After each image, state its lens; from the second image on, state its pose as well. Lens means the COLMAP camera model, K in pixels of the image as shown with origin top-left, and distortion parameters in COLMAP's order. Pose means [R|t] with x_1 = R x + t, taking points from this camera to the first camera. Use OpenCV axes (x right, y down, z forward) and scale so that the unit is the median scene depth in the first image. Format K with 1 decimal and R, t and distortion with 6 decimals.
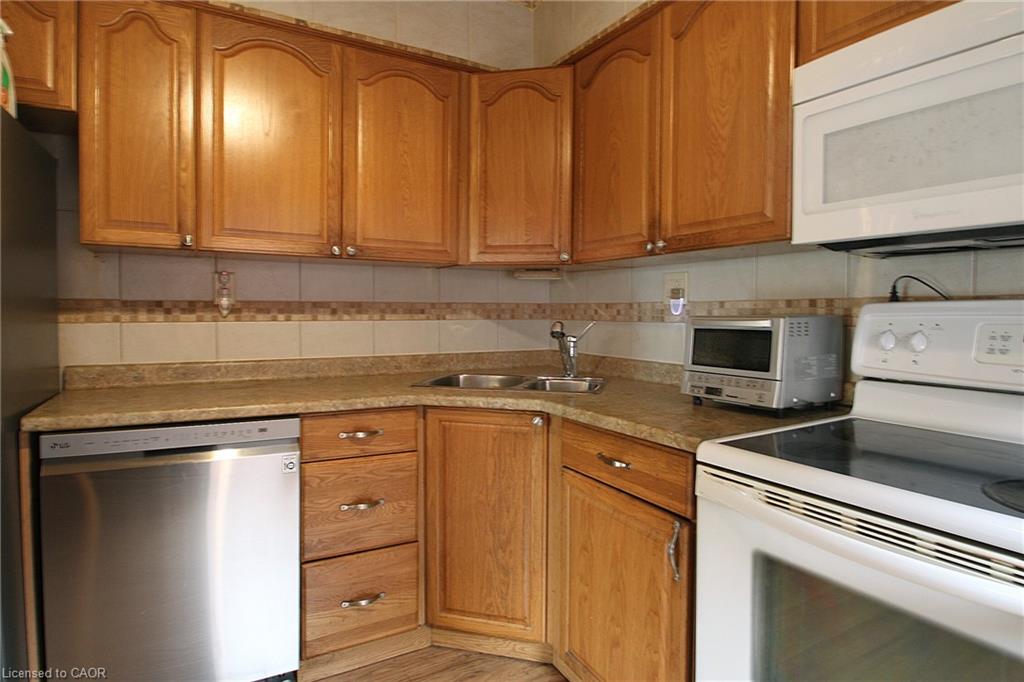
lens RADIAL K [[570.6, 0, 511.0], [0, 570.6, 332.8], [0, 0, 1]] dist [-0.013839, -0.001362]
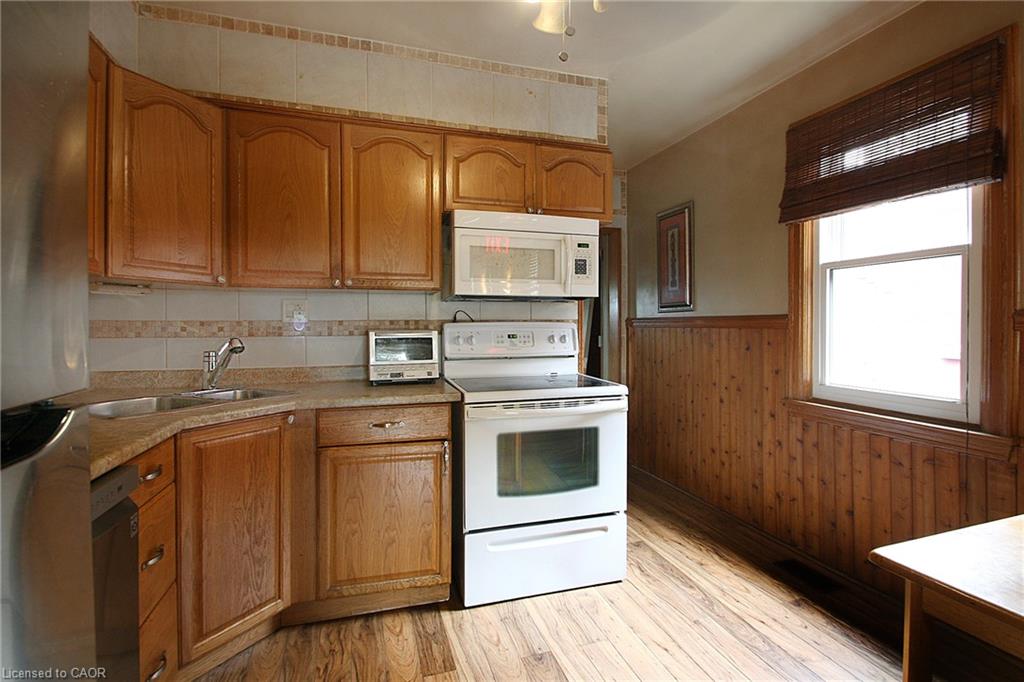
lens RADIAL K [[487.2, 0, 518.5], [0, 487.2, 331.8], [0, 0, 1]] dist [0.016932, -0.016226]
pose [[0.221237, -0.016456, 0.975081, -0.752432], [0.041885, 0.999095, 0.007358, -0.016036], [-0.974320, 0.039214, 0.221726, 0.253075]]
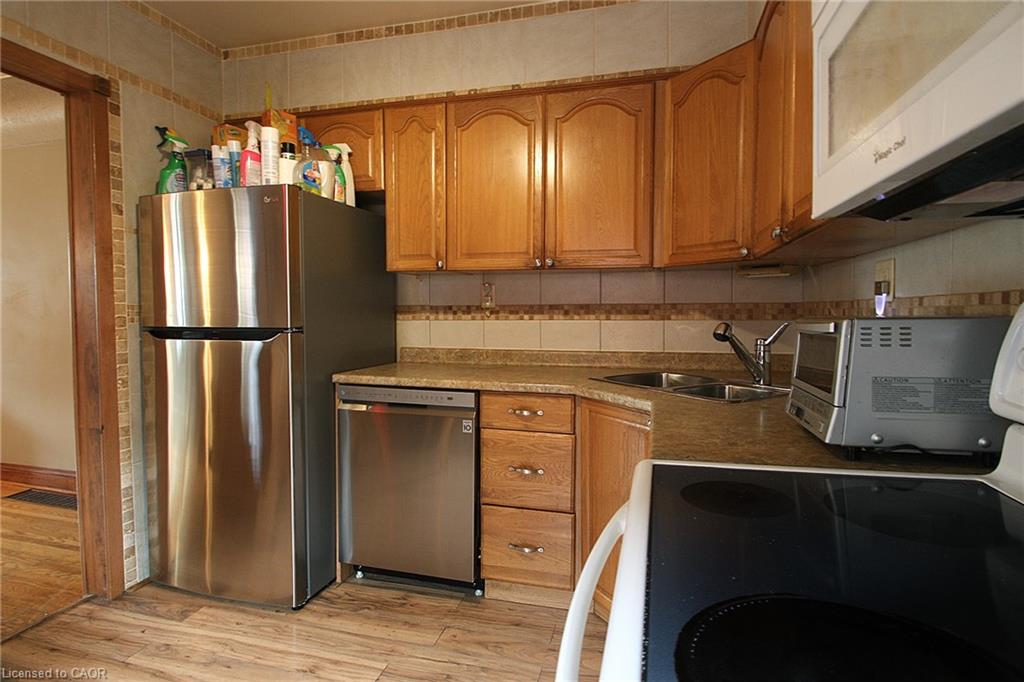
lens RADIAL K [[514.4, 0, 524.5], [0, 514.4, 330.1], [0, 0, 1]] dist [0.017084, -0.015803]
pose [[0.722498, 0.020139, -0.691079, 0.442888], [-0.021324, 0.999749, 0.006840, -0.006562], [0.691044, 0.009795, 0.722747, 0.171640]]
